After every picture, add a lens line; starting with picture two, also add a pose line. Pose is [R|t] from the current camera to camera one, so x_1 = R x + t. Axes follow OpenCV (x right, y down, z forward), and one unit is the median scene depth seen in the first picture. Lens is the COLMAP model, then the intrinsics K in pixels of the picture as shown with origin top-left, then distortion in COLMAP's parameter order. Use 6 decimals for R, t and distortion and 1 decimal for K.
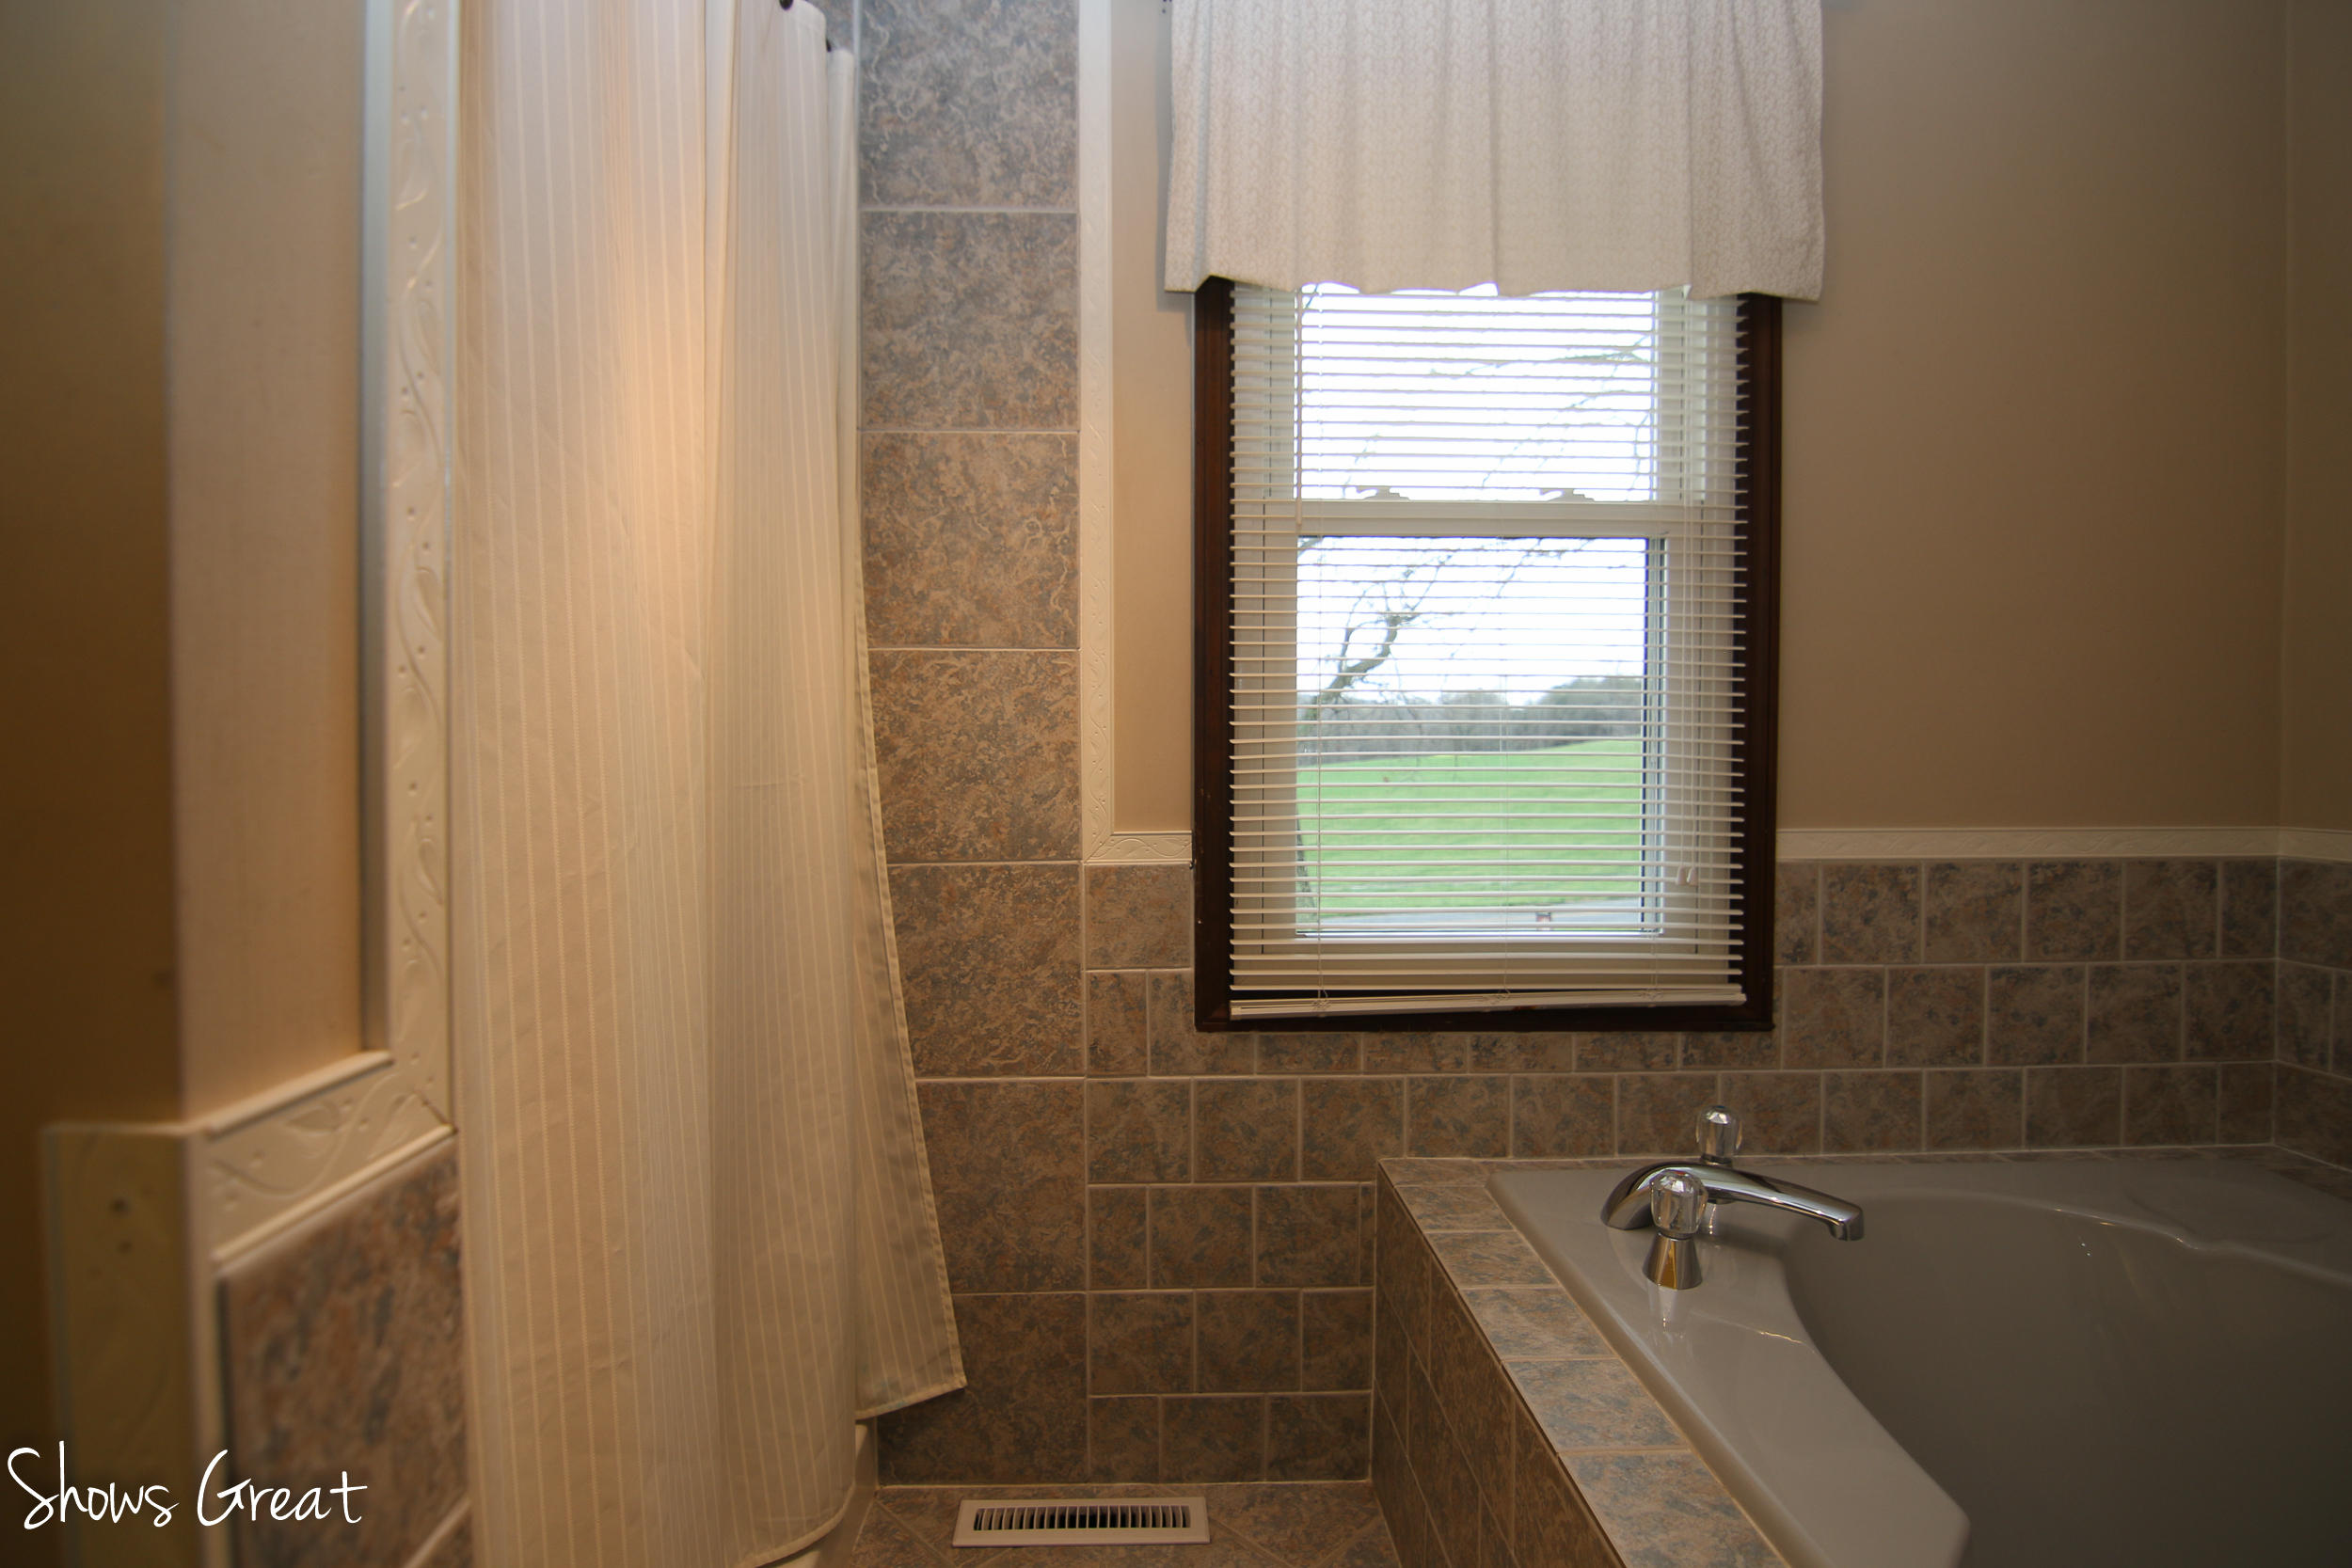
lens RADIAL K [[1180.7, 0, 1159.8], [0, 1180.7, 781.4], [0, 0, 1]] dist [-0.006479, -0.010847]
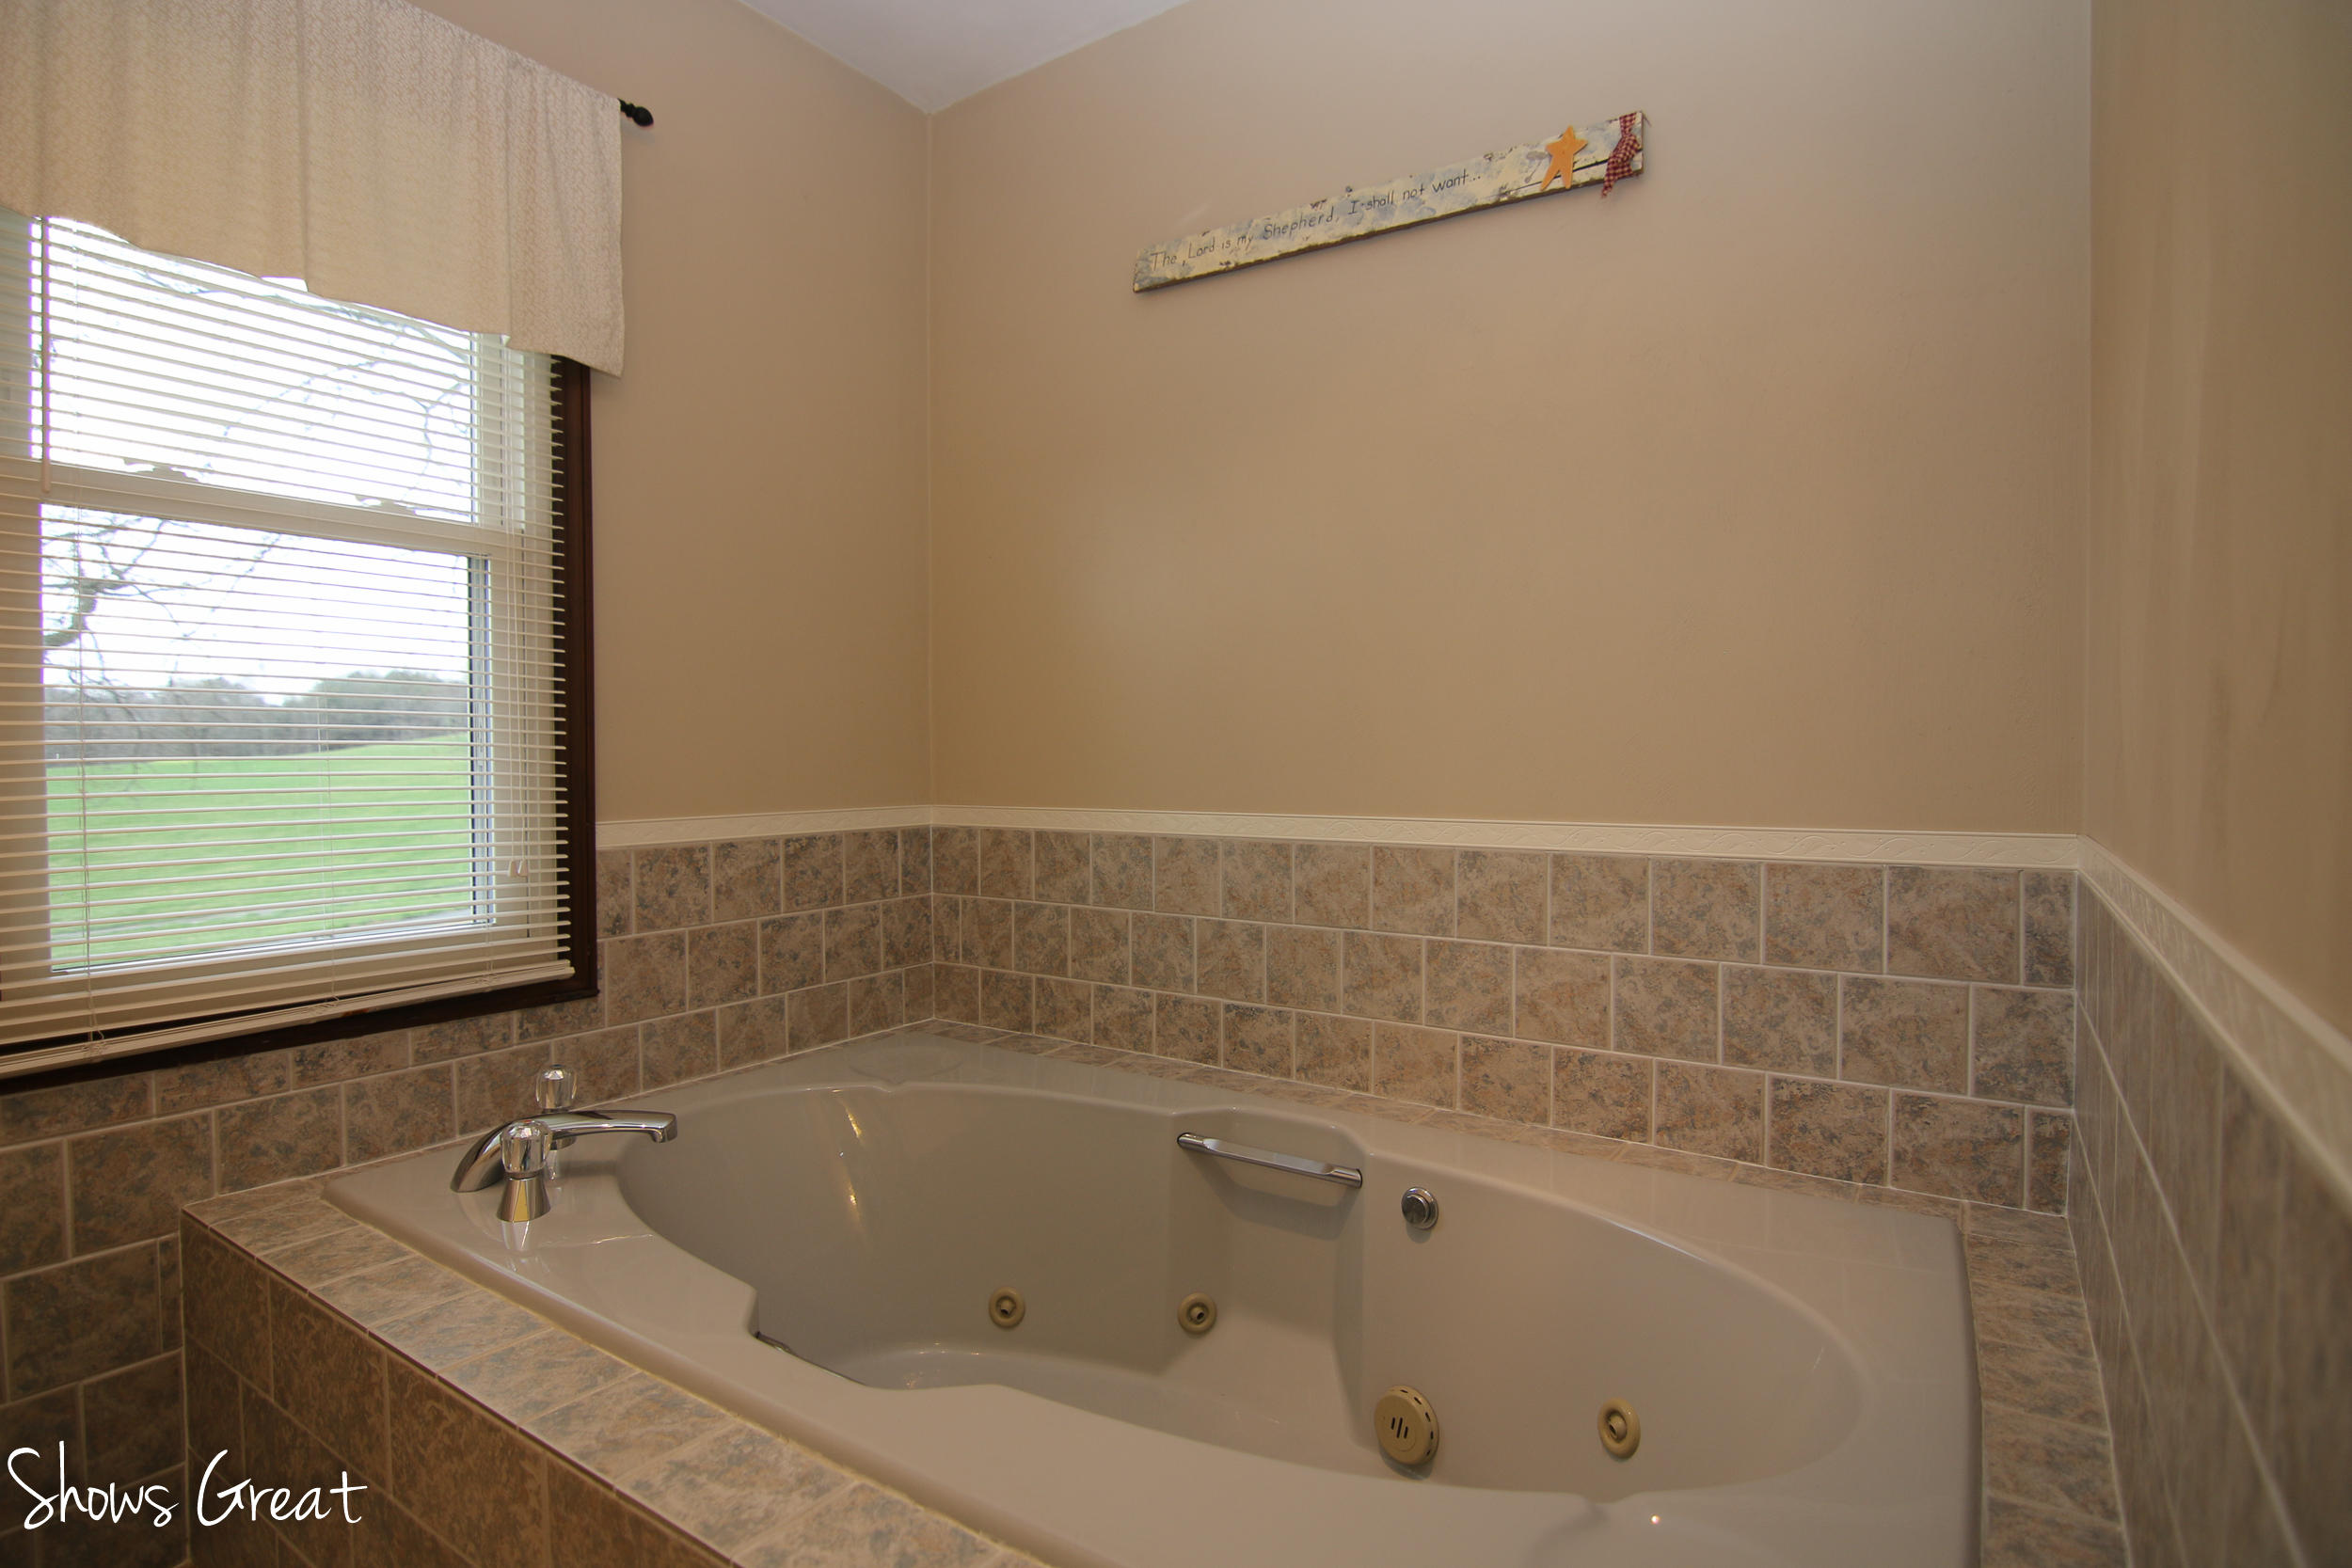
lens RADIAL K [[1180.7, 0, 1175.0], [0, 1180.7, 781.6], [0, 0, 1]] dist [-0.006479, -0.010847]
pose [[0.581508, -0.020941, 0.813271, -0.090335], [0.024099, 0.999673, 0.008510, 0.004416], [-0.813183, 0.014651, 0.581823, -0.144885]]
